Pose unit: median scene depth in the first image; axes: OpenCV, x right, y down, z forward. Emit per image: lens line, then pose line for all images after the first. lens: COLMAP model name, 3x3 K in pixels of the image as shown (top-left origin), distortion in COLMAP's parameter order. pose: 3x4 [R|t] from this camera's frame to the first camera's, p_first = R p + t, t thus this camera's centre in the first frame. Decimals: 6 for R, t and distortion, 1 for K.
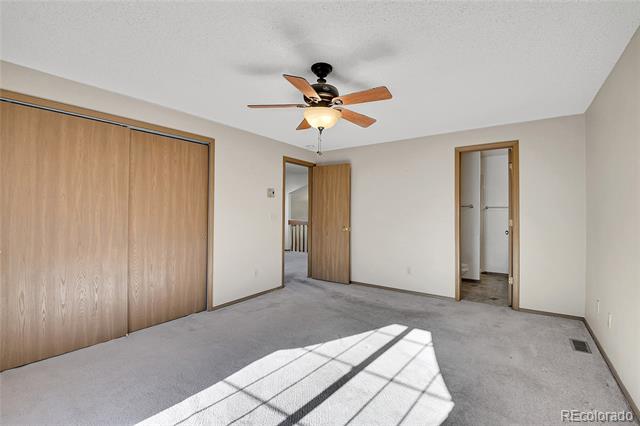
lens RADIAL K [[282.0, 0, 322.8], [0, 282.0, 211.0], [0, 0, 1]] dist [0.009230, -0.023282]
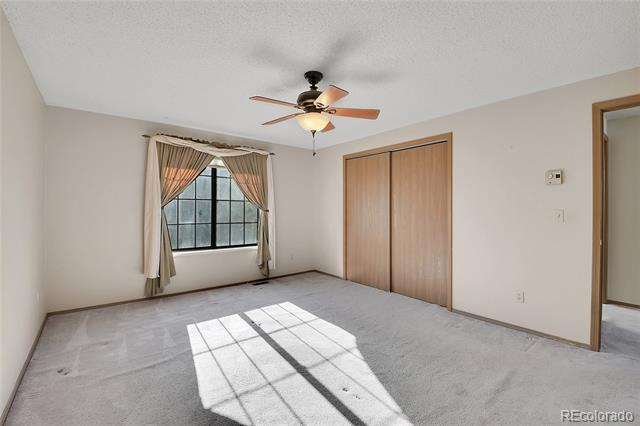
lens RADIAL K [[282.0, 0, 322.8], [0, 282.0, 211.0], [0, 0, 1]] dist [0.009230, -0.023282]
pose [[-0.273486, 0.003564, -0.961869, 0.854691], [-0.001486, 0.999990, 0.004128, 0.009449], [0.961875, 0.002558, -0.273479, 1.104011]]
